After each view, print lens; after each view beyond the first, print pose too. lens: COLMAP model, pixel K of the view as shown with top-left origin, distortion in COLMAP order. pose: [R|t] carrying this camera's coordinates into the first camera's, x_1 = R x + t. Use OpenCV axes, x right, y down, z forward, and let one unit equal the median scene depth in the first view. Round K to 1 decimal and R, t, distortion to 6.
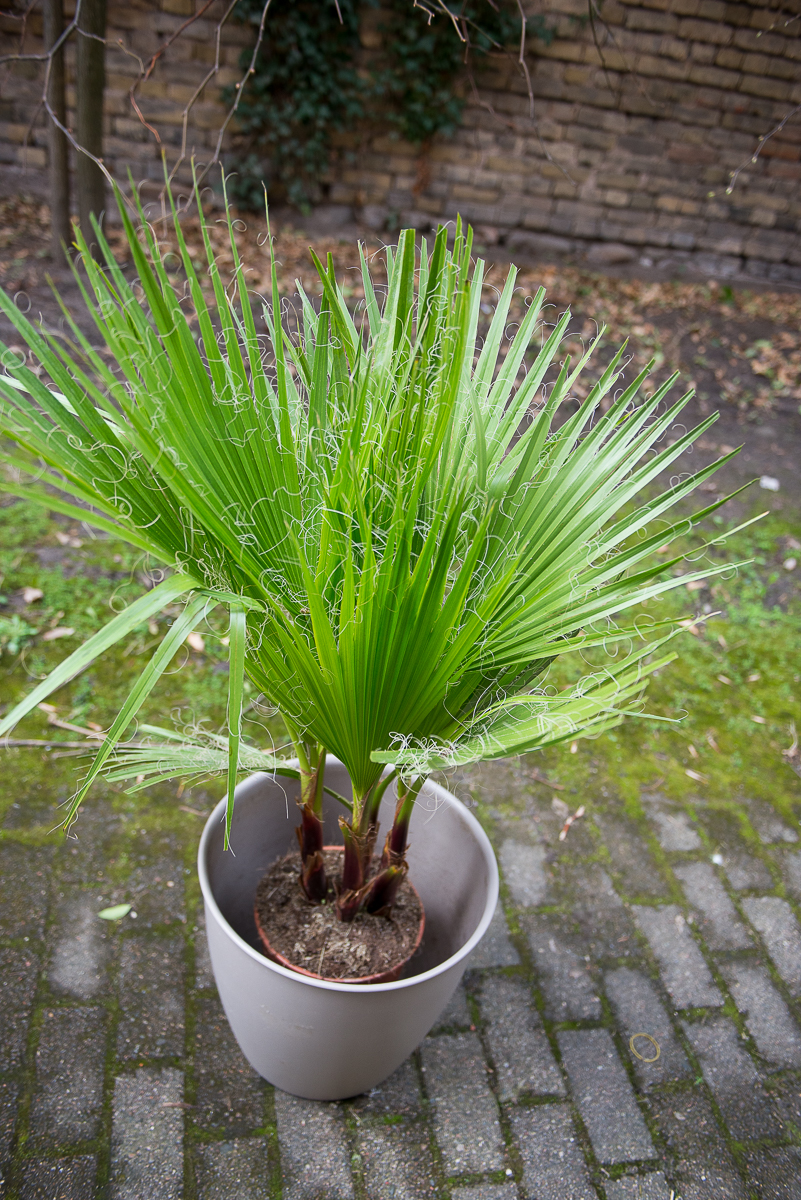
lens RADIAL K [[930.2, 0, 400.5], [0, 930.2, 600.0], [0, 0, 1]] dist [-0.021214, -0.005508]
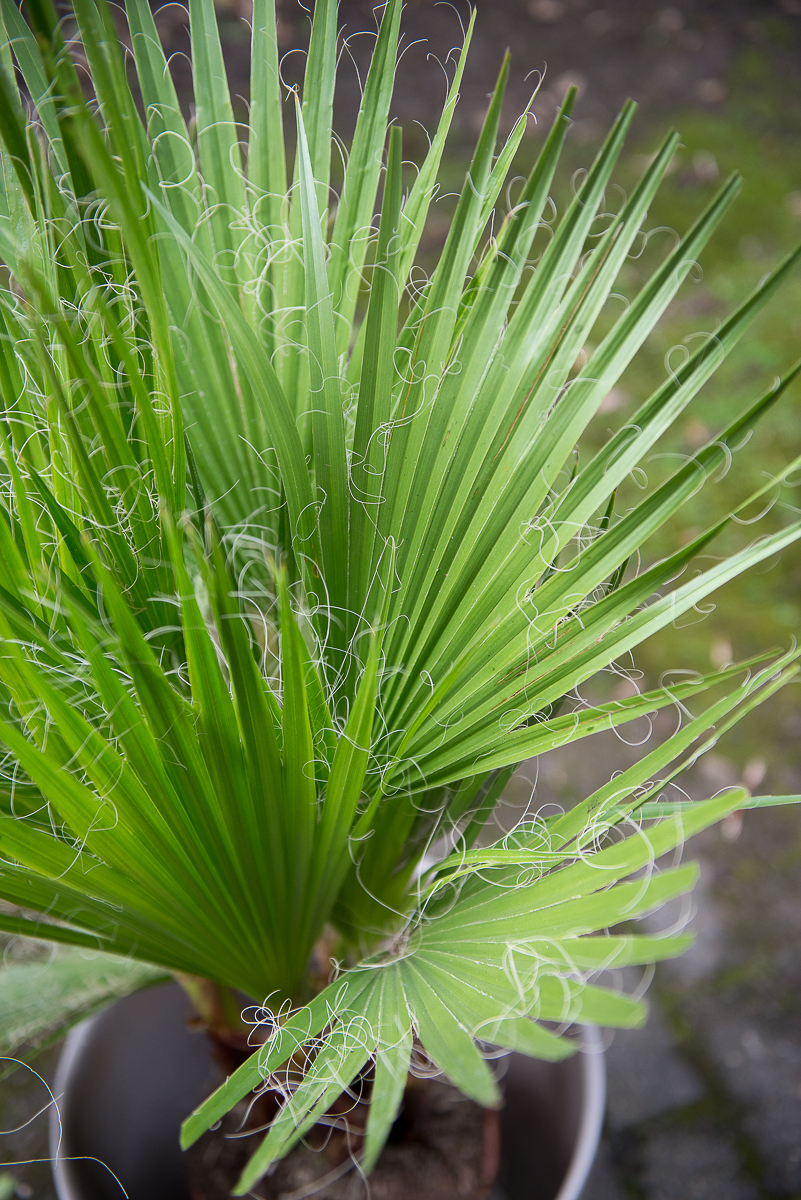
lens RADIAL K [[1521.3, 0, 402.1], [0, 1521.3, 626.9], [0, 0, 1]] dist [-0.012495, 0.013503]
pose [[0.961042, -0.263521, -0.083400, 0.105469], [0.274412, 0.945804, 0.173648, -0.092691], [0.033120, -0.189769, 0.981270, 0.127826]]
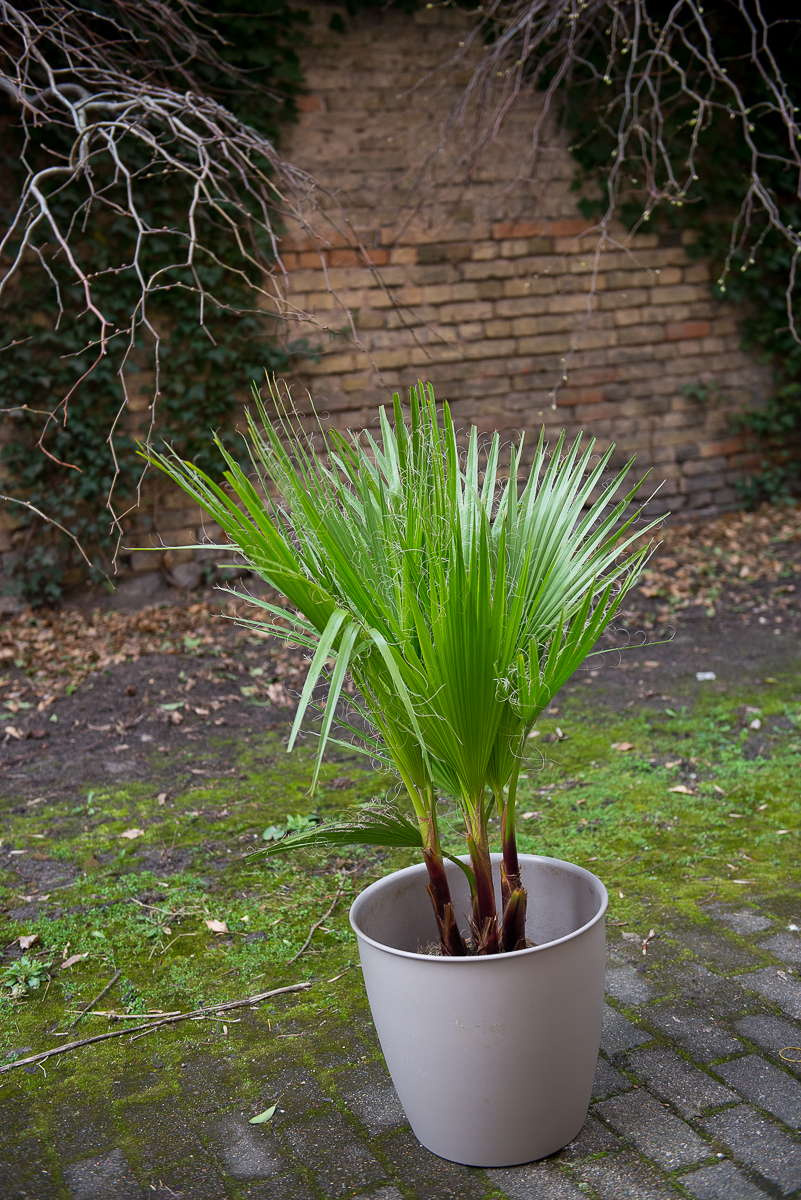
lens RADIAL K [[1306.7, 0, 400.5], [0, 1306.7, 600.0], [0, 0, 1]] dist [0.090045, -0.026811]
pose [[0.941796, -0.277728, 0.189440, -0.277205], [0.329096, 0.876736, -0.350757, 0.386868], [-0.068674, 0.392685, 0.917105, -0.513664]]
